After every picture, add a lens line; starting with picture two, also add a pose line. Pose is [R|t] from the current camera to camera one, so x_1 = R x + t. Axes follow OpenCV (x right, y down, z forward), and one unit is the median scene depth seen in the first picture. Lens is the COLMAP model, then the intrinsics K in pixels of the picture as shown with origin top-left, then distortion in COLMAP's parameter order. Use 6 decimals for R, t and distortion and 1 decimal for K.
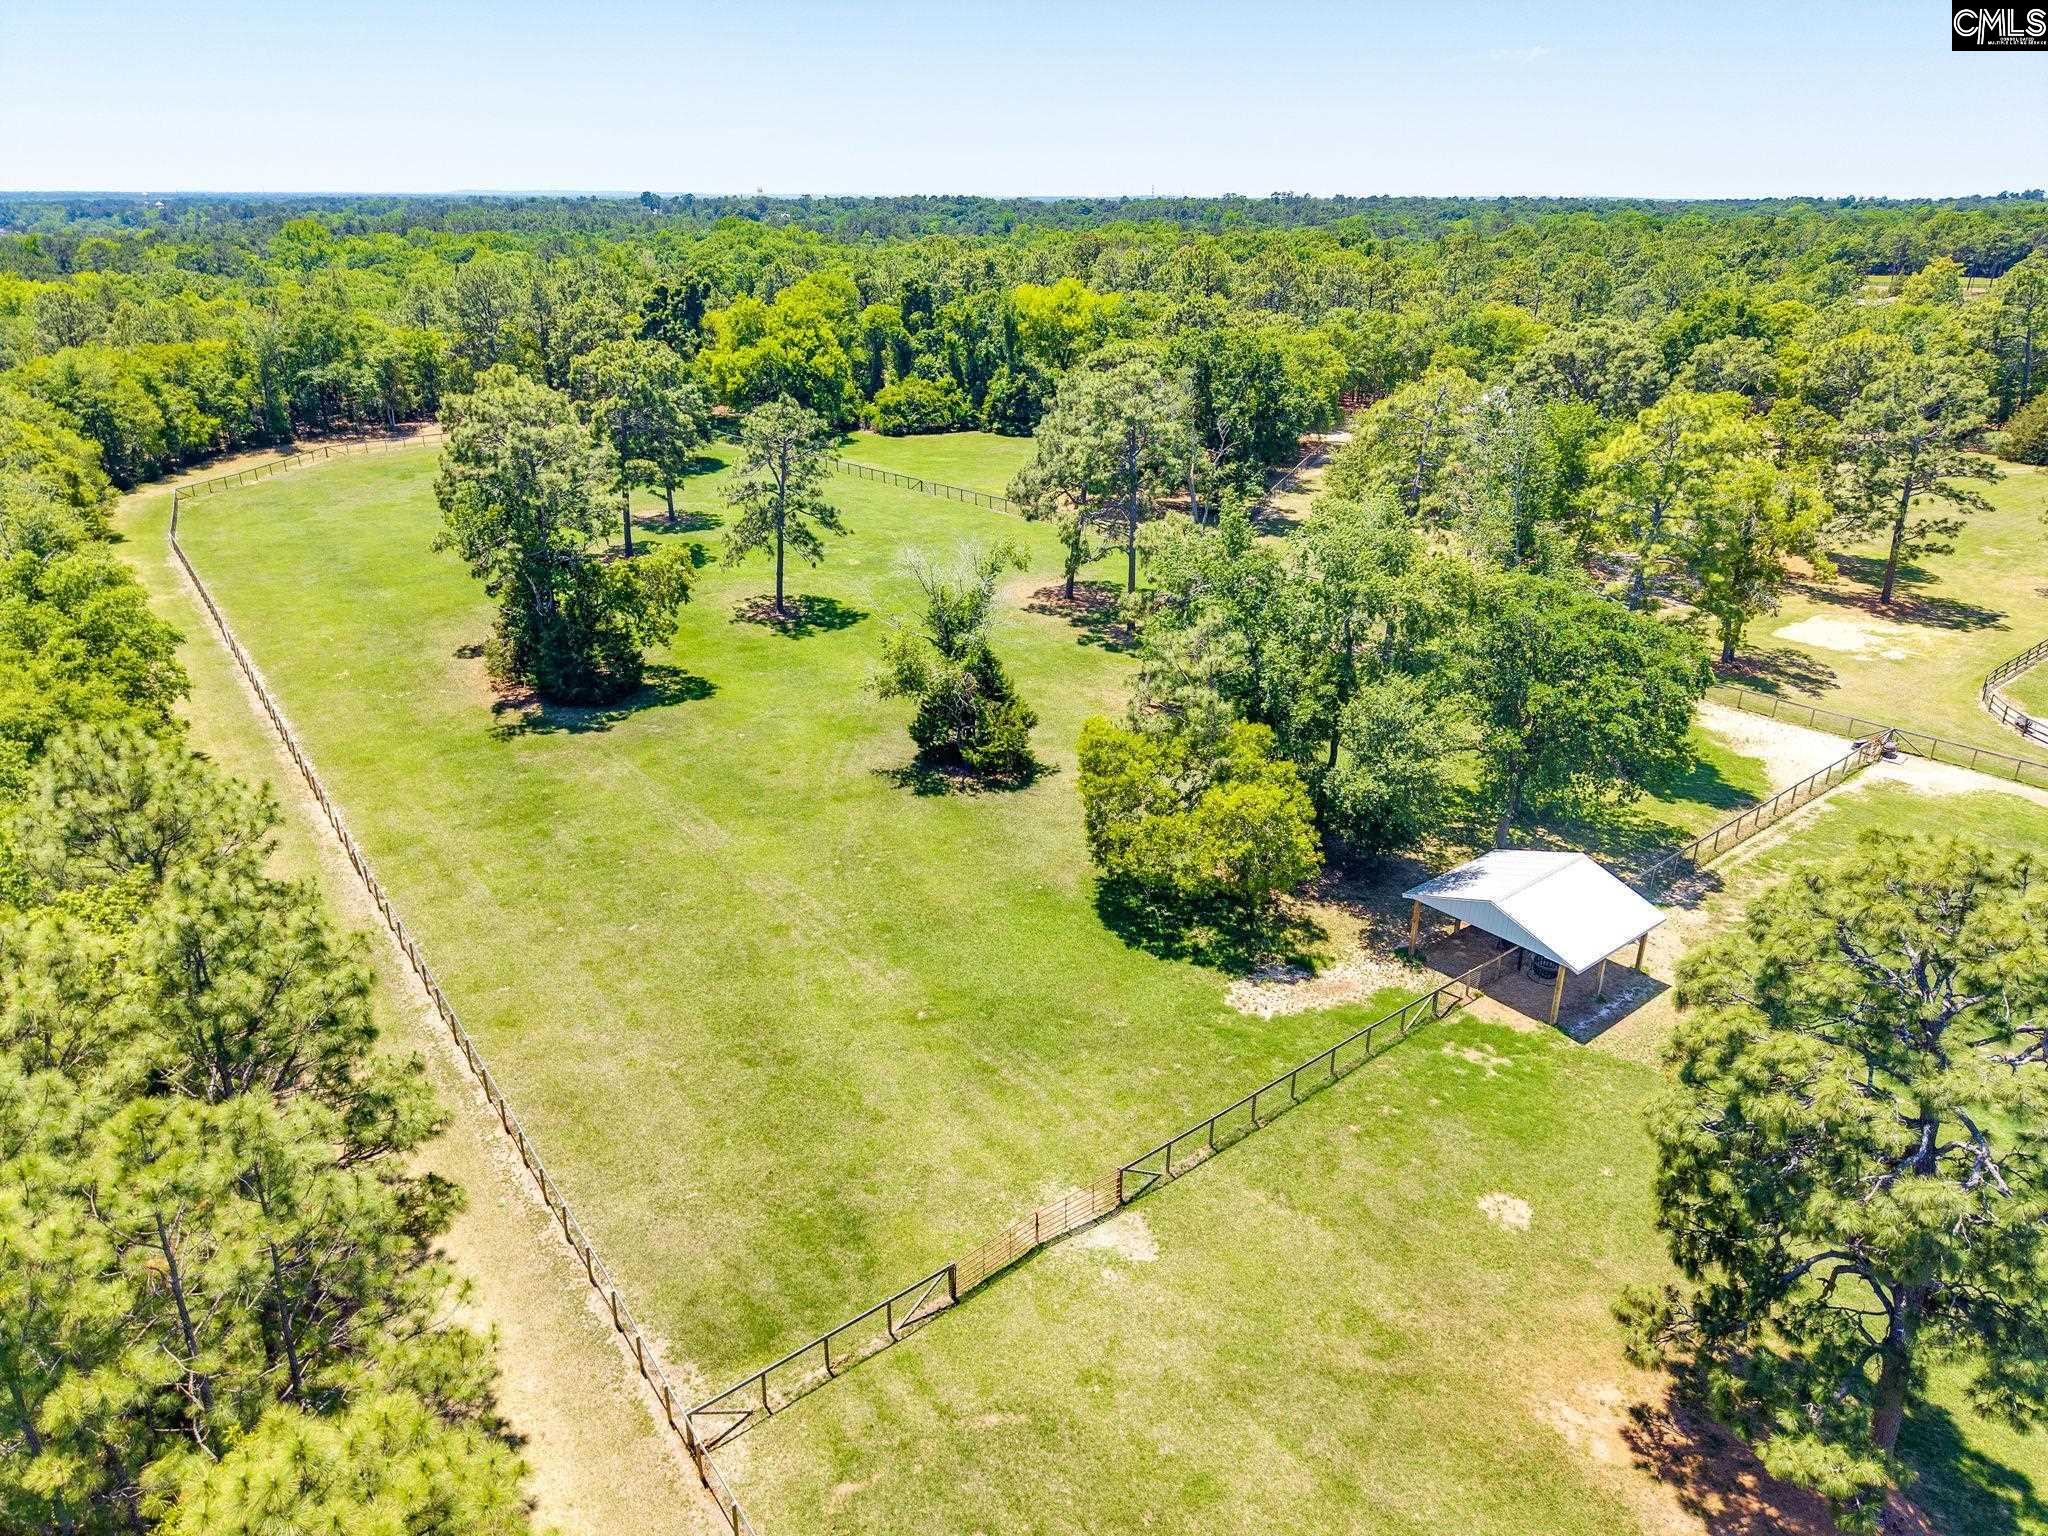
lens RADIAL K [[1374.5, 0, 1024.0], [0, 1374.5, 768.0], [0, 0, 1]] dist [0.026112, -0.030503]
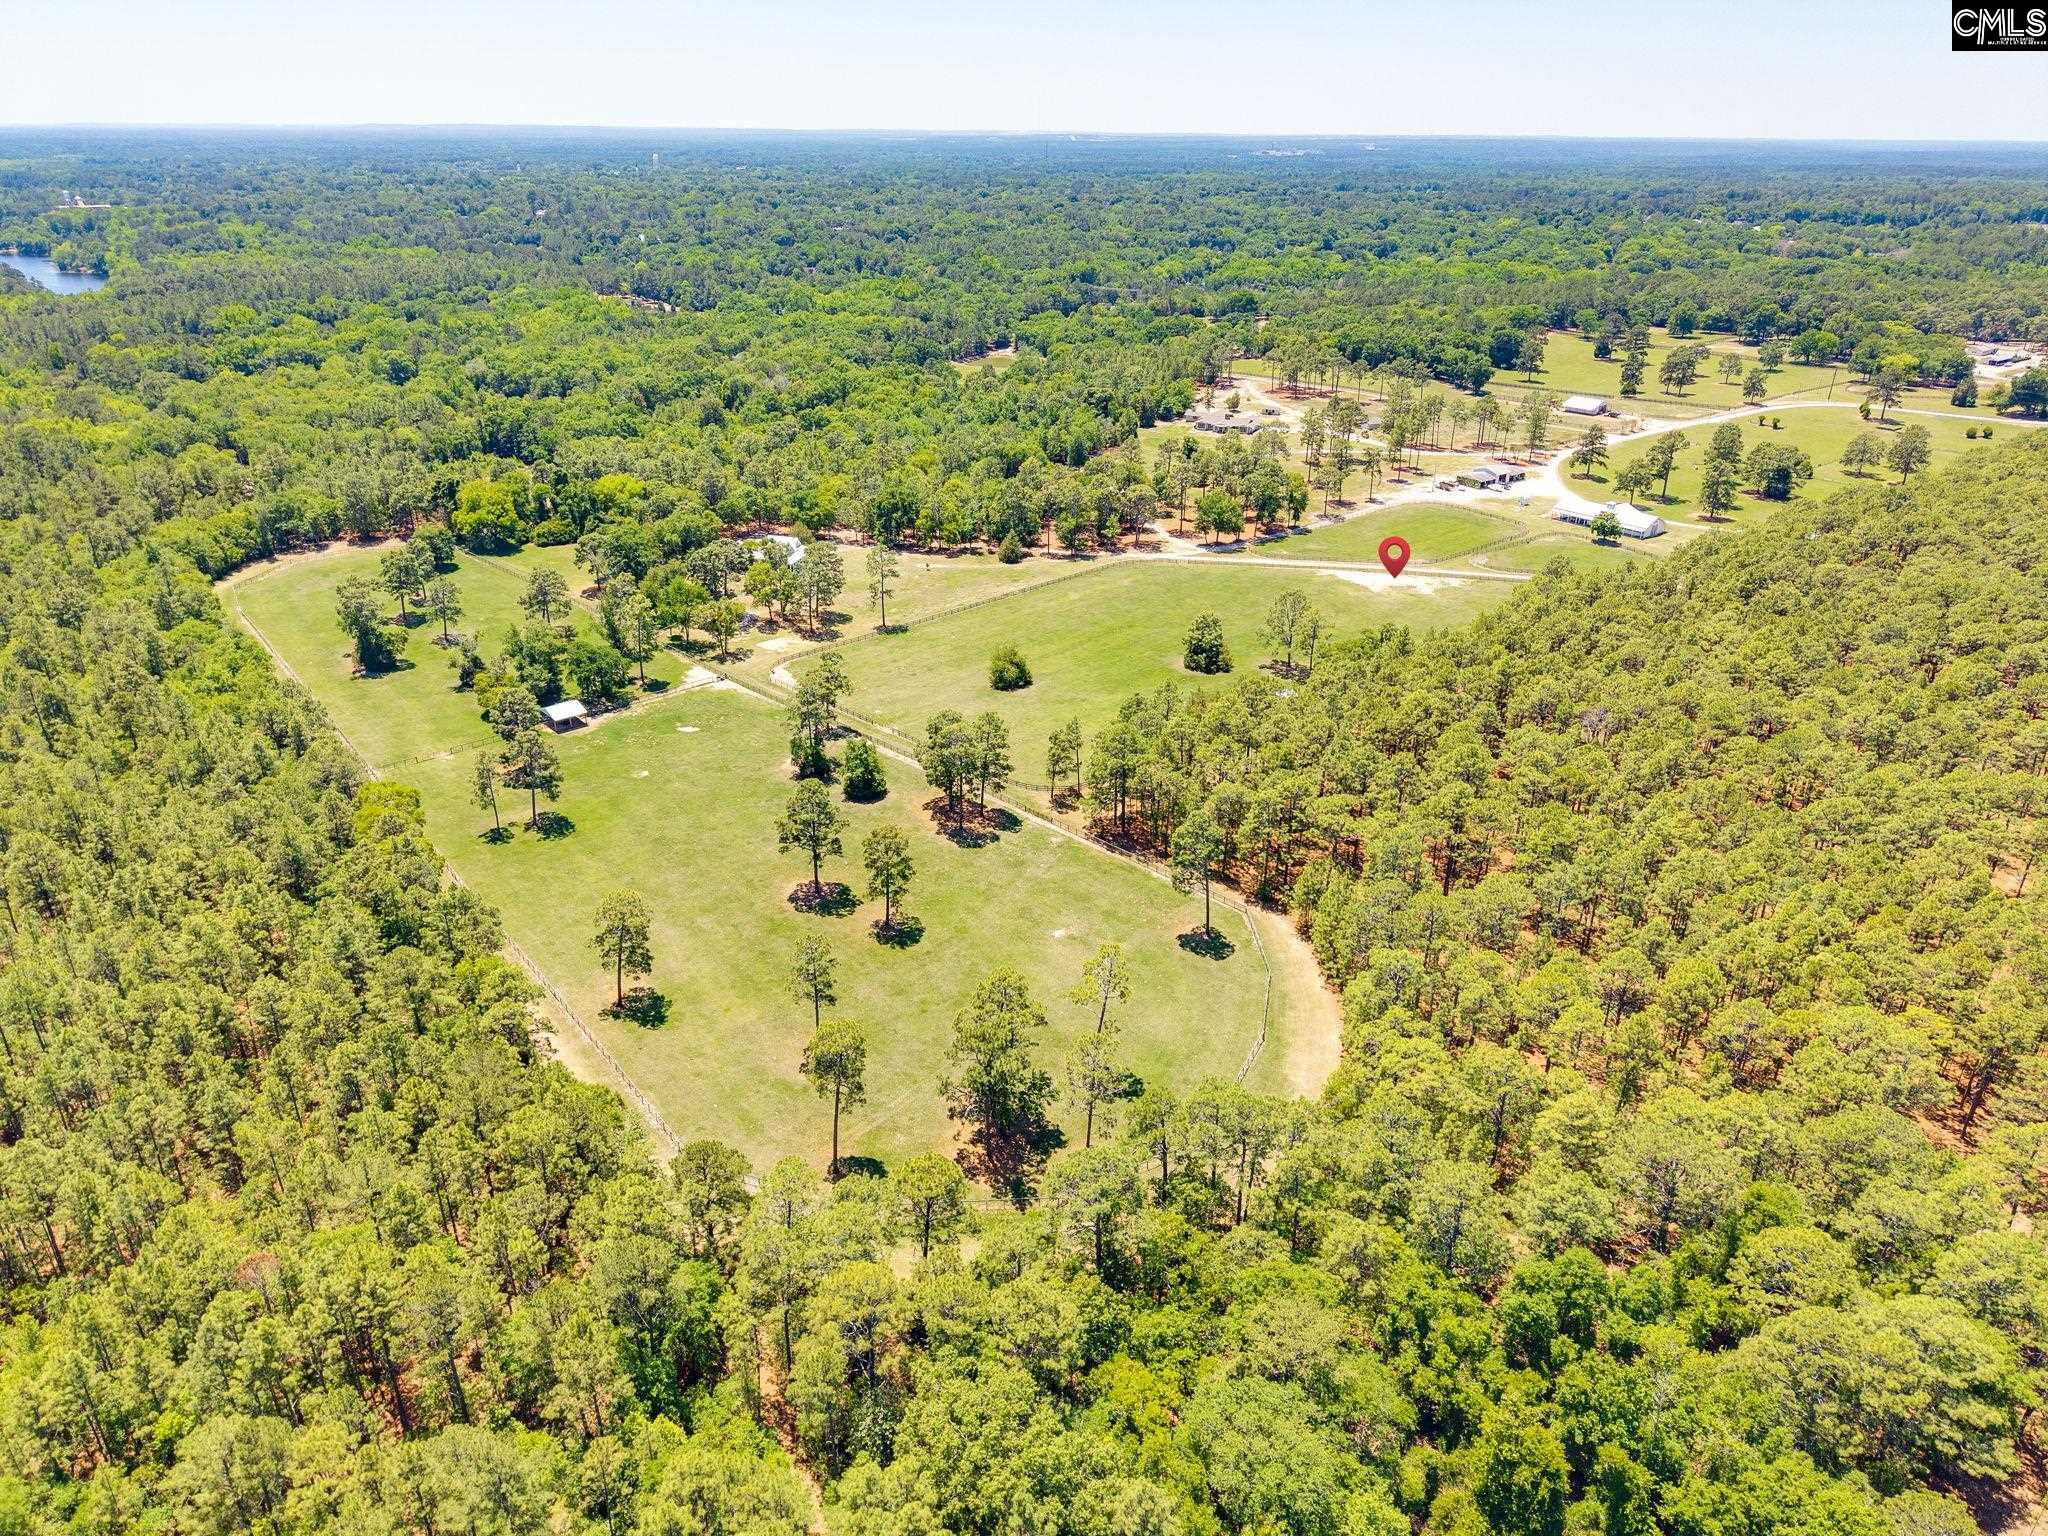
lens RADIAL K [[1345.0, 0, 1024.0], [0, 1345.0, 768.0], [0, 0, 1]] dist [0.028517, -0.050271]
pose [[0.998408, -0.015881, 0.054129, 0.605853], [0.013539, 0.998967, 0.043375, 0.039949], [-0.054762, -0.042573, 0.997591, -1.360600]]
